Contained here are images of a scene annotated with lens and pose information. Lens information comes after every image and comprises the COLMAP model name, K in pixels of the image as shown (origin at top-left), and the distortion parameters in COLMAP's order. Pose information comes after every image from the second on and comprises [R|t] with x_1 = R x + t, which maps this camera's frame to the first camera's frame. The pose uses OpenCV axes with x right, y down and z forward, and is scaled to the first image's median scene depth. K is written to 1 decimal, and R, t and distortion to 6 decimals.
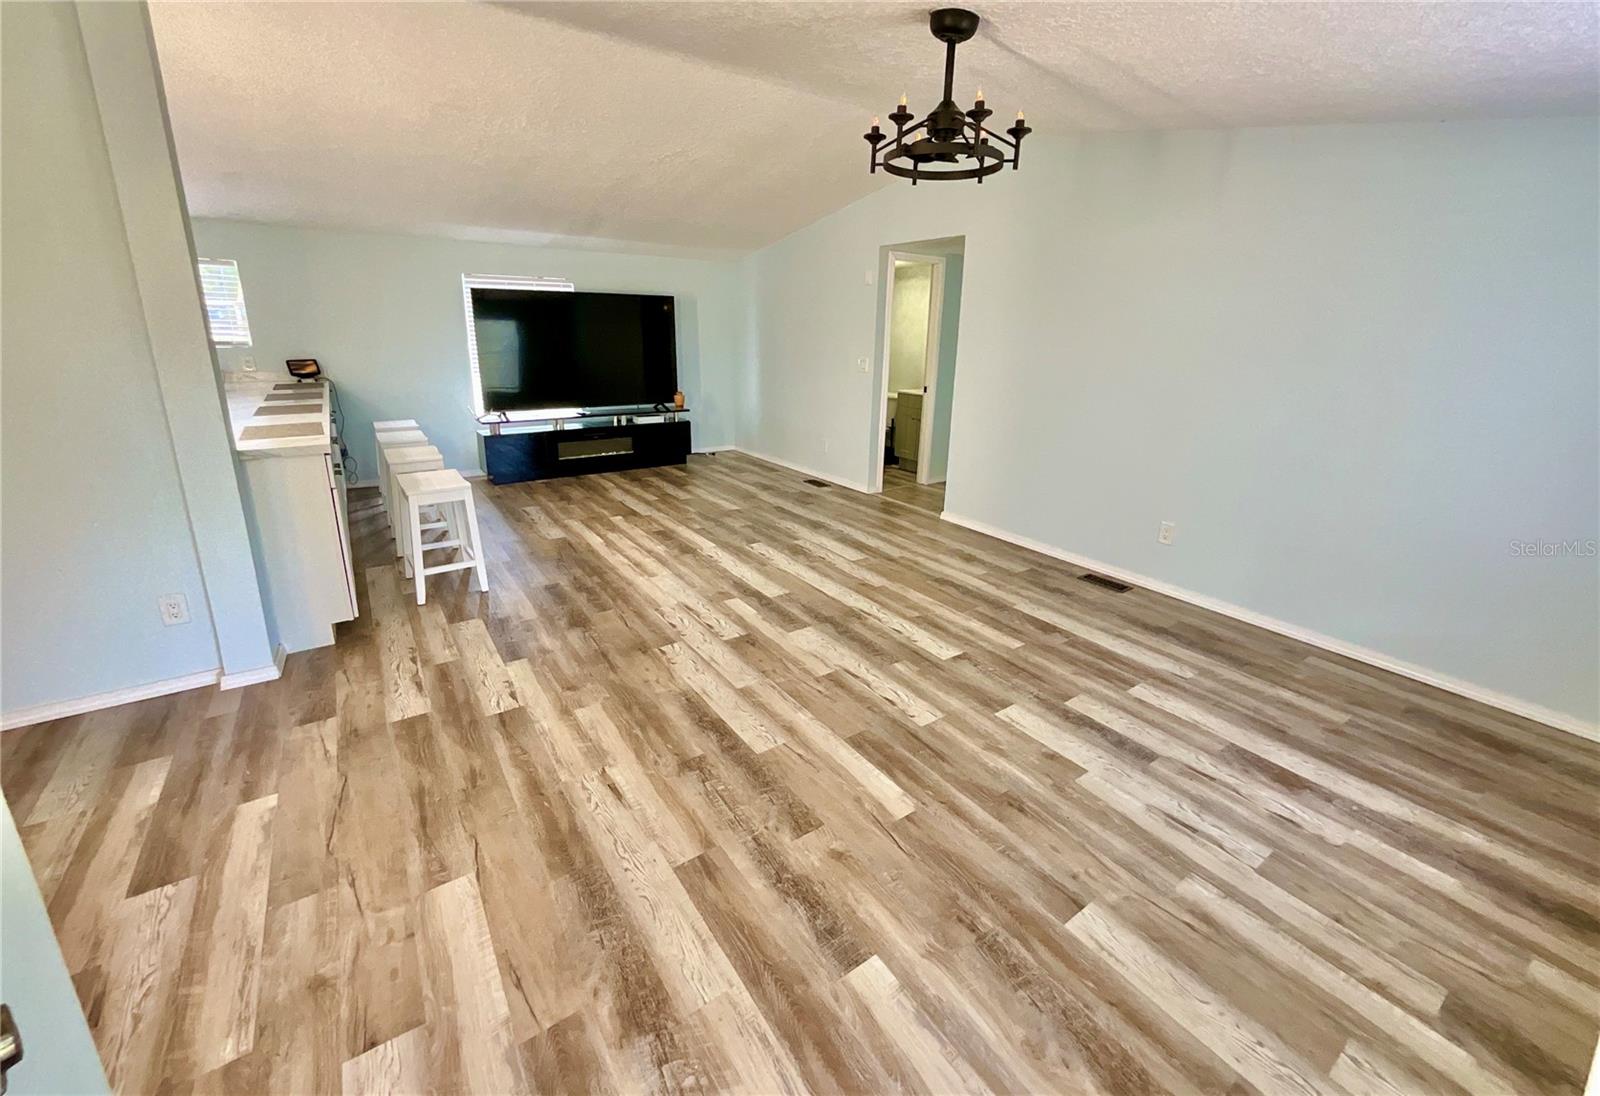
lens RADIAL K [[635.1, 0, 800.7], [0, 635.1, 546.0], [0, 0, 1]] dist [-0.003982, -0.000054]
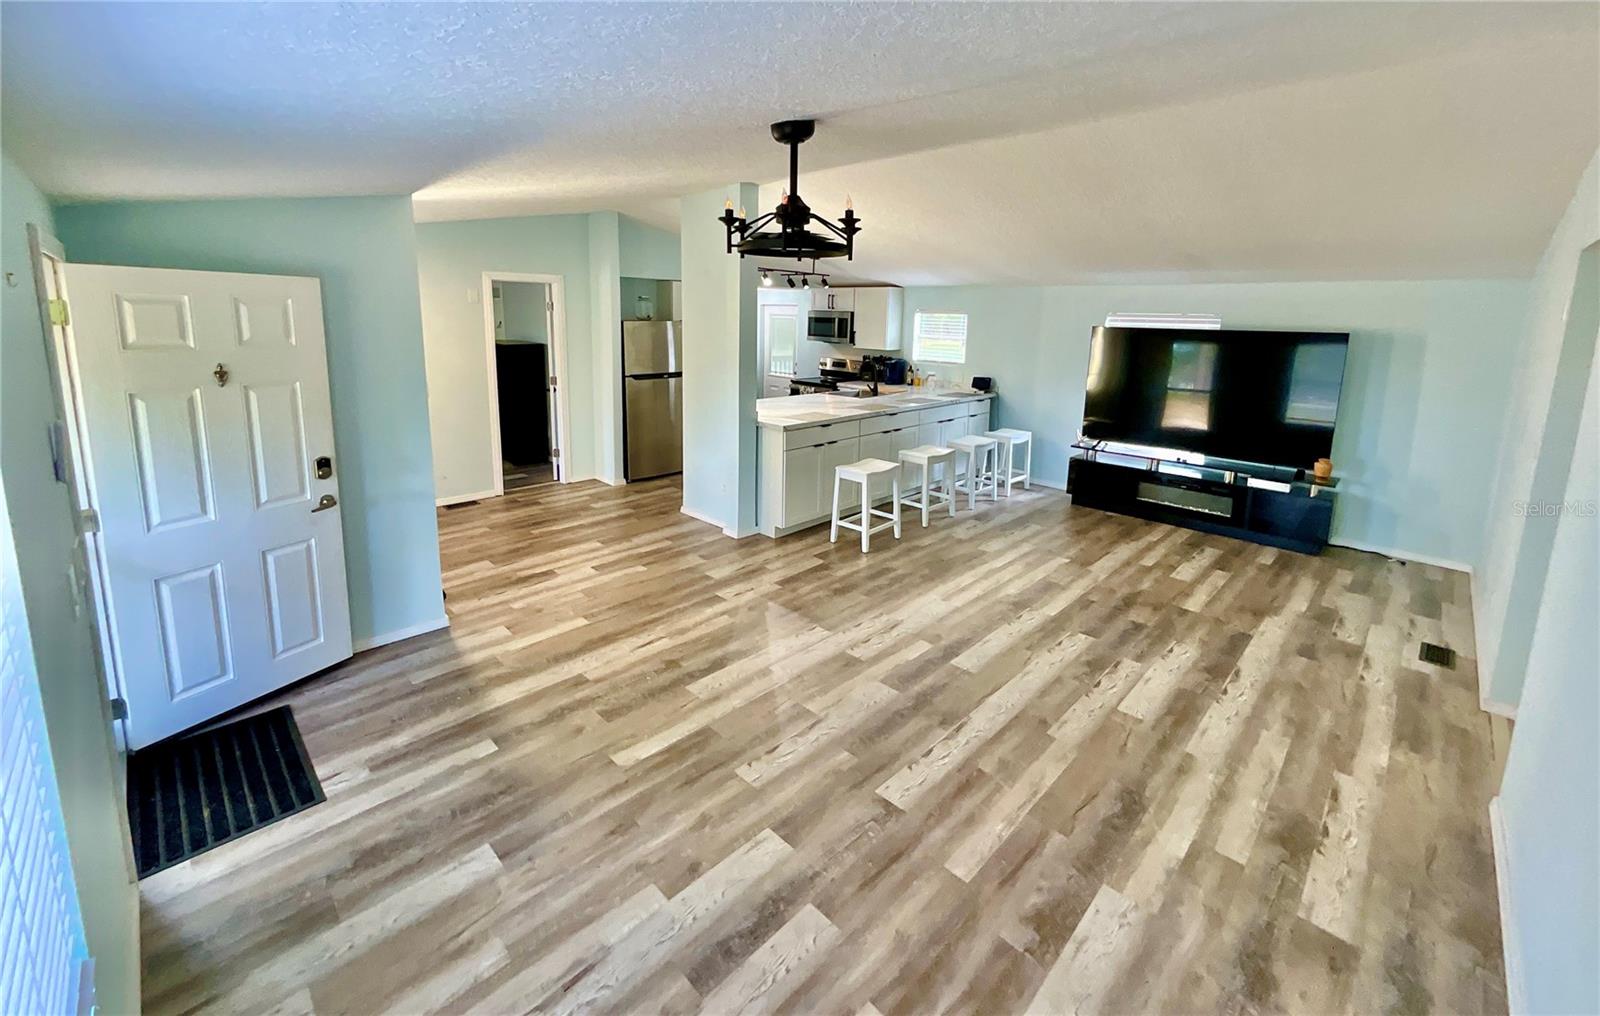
lens RADIAL K [[632.2, 0, 799.6], [0, 632.2, 506.6], [0, 0, 1]] dist [0.003770, 0.000445]
pose [[0.176809, 0.268757, -0.946841, 0.885886], [-0.337132, 0.920341, 0.198280, -0.290856], [0.924706, 0.284153, 0.253331, 0.596231]]
